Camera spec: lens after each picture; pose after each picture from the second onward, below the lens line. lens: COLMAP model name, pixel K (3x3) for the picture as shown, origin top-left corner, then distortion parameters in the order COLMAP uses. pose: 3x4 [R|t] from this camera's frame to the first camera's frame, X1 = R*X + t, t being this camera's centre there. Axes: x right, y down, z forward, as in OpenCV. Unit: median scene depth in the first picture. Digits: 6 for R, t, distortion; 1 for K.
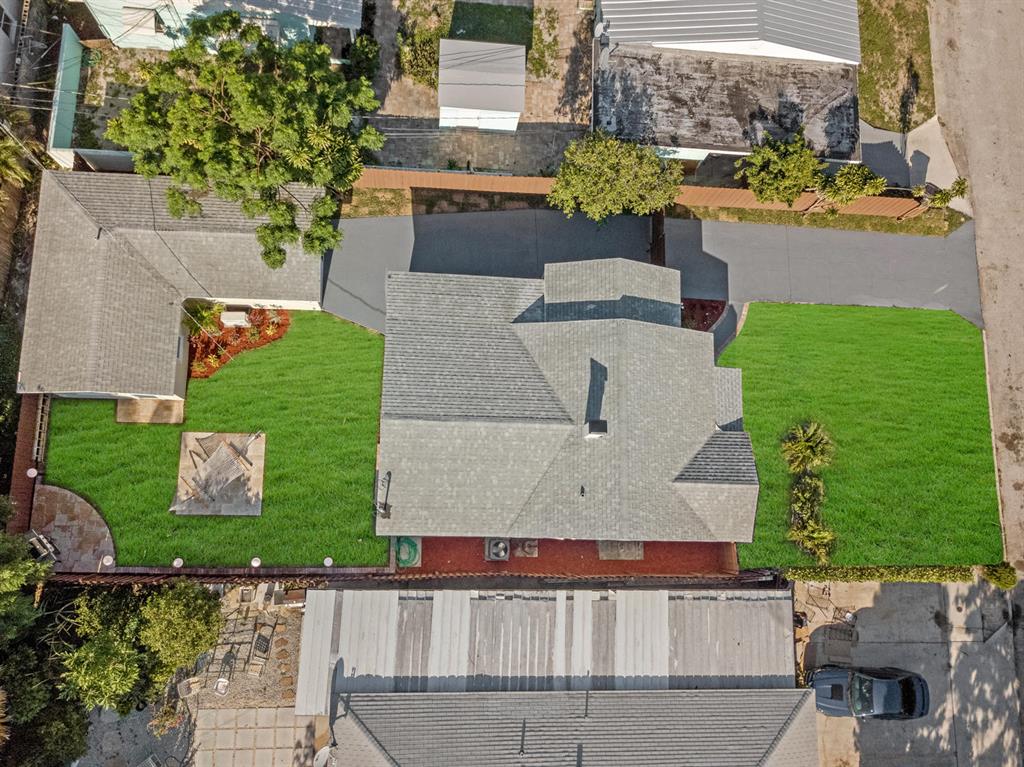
lens RADIAL K [[794.2, 0, 510.0], [0, 794.2, 381.5], [0, 0, 1]] dist [0.015427, -0.003788]
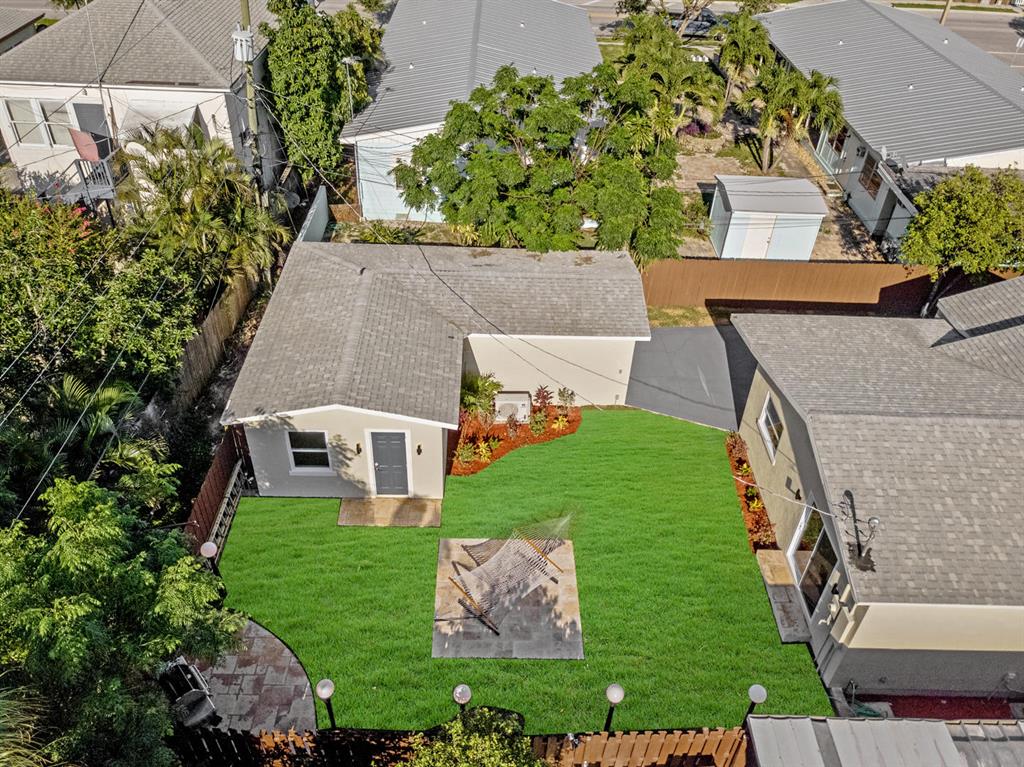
lens RADIAL K [[794.2, 0, 511.5], [0, 794.2, 382.6], [0, 0, 1]] dist [0.015427, -0.003788]
pose [[0.998156, -0.059251, -0.013202, -0.353078], [0.035293, 0.743372, -0.667946, 0.396309], [0.049390, 0.666248, 0.744092, 0.486413]]
